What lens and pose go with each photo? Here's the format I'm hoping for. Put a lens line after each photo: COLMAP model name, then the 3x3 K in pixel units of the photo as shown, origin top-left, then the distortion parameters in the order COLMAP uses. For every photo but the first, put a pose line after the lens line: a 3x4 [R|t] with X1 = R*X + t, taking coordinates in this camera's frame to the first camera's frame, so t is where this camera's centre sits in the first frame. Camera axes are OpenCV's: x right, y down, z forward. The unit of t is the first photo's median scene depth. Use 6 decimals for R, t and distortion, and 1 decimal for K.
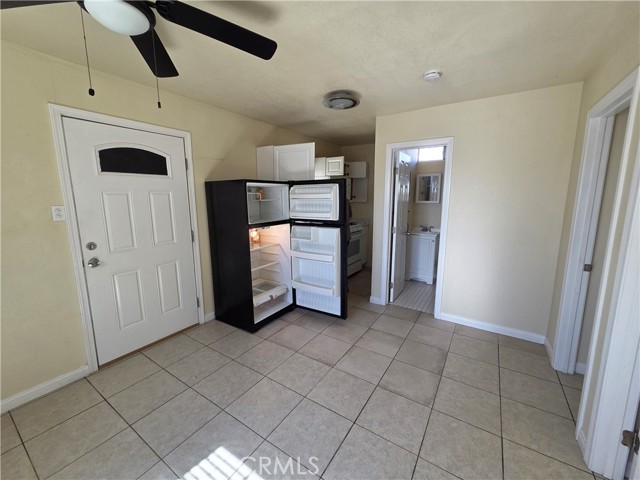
lens RADIAL K [[260.0, 0, 325.0], [0, 260.0, 231.7], [0, 0, 1]] dist [0.007820, -0.000880]
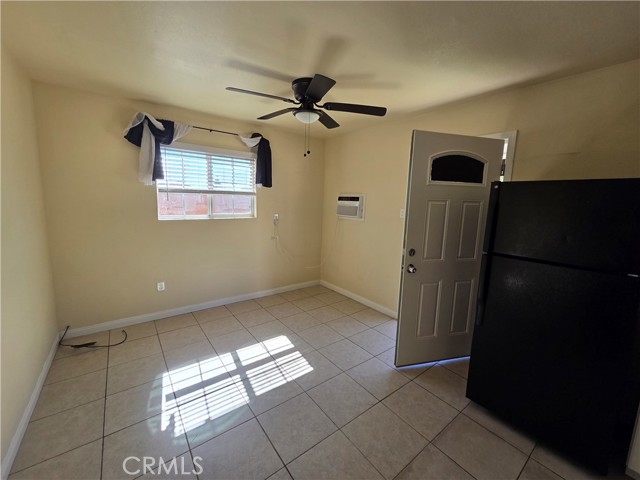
lens RADIAL K [[260.0, 0, 319.1], [0, 260.0, 241.3], [0, 0, 1]] dist [0.007820, -0.000880]
pose [[-0.344116, 0.145666, -0.927559, 0.508608], [-0.163474, 0.963509, 0.211959, -0.116710], [0.924587, 0.224570, -0.307746, 0.805015]]
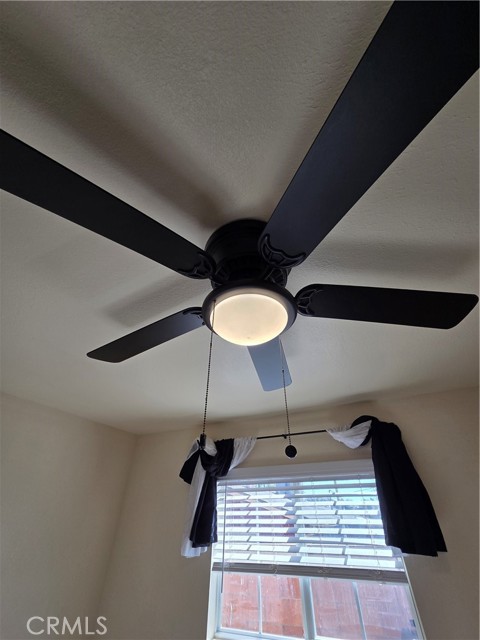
lens RADIAL K [[260.0, 0, 250.6], [0, 260.0, 321.8], [0, 0, 1]] dist [0.007820, -0.000880]
pose [[-0.989567, -0.078755, -0.120642, -0.305895], [-0.011188, 0.876850, -0.480634, -0.202390], [0.143637, -0.474270, -0.868583, 0.648840]]
